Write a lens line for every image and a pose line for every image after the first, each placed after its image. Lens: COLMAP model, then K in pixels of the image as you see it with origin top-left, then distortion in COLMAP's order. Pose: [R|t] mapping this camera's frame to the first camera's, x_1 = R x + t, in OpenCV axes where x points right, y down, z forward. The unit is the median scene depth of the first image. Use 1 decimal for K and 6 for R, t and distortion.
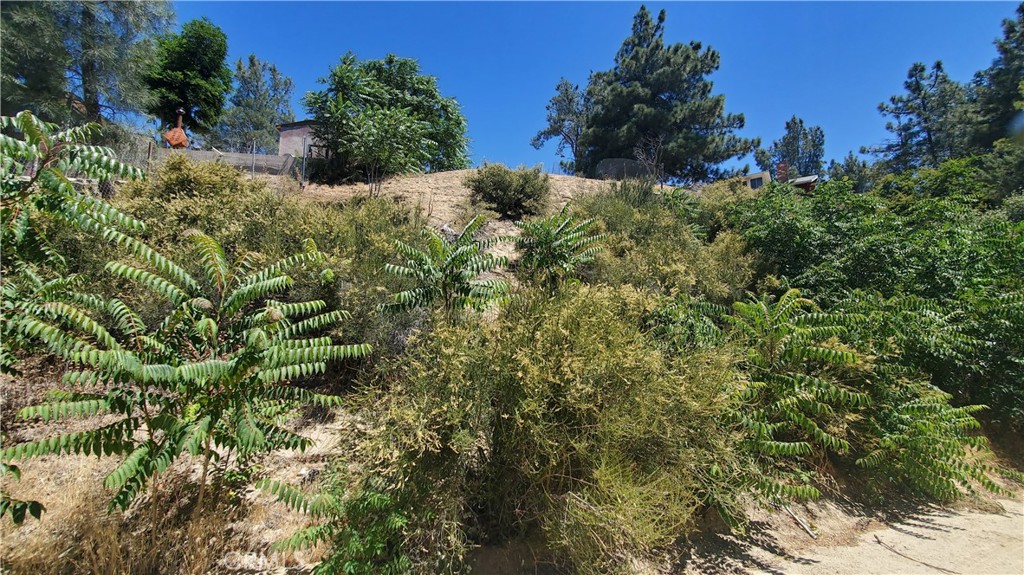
lens RADIAL K [[409.8, 0, 513.7], [0, 409.8, 289.8], [0, 0, 1]] dist [0.001768, -0.000936]
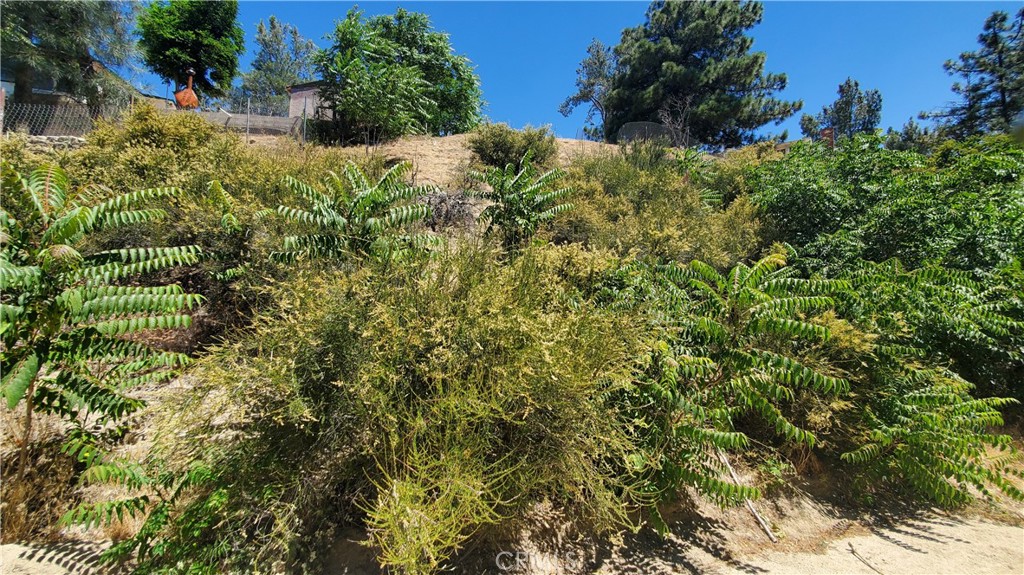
lens RADIAL K [[411.9, 0, 513.9], [0, 411.9, 288.2], [0, 0, 1]] dist [0.000675, 0.000294]
pose [[0.997431, 0.027346, -0.066203, 0.041823], [-0.023285, 0.997845, 0.061347, 0.006939], [0.067738, -0.059648, 0.995919, 0.024789]]
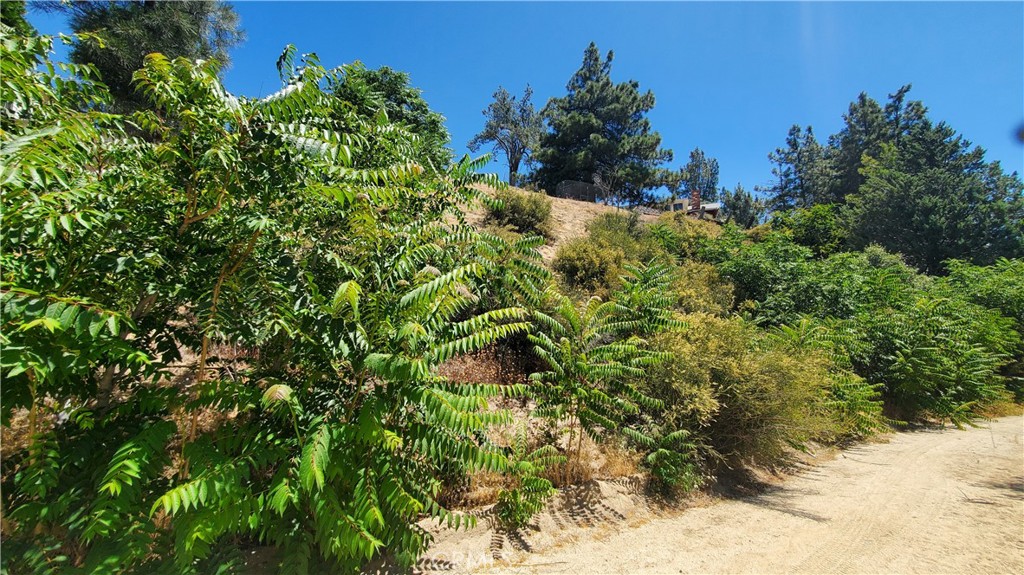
lens RADIAL K [[406.5, 0, 517.0], [0, 406.5, 291.2], [0, 0, 1]] dist [0.000224, -0.001168]
pose [[0.975562, 0.025557, 0.218234, -0.170132], [-0.027816, 0.999587, 0.007285, -0.018905], [-0.217957, -0.013177, 0.975869, -0.079912]]
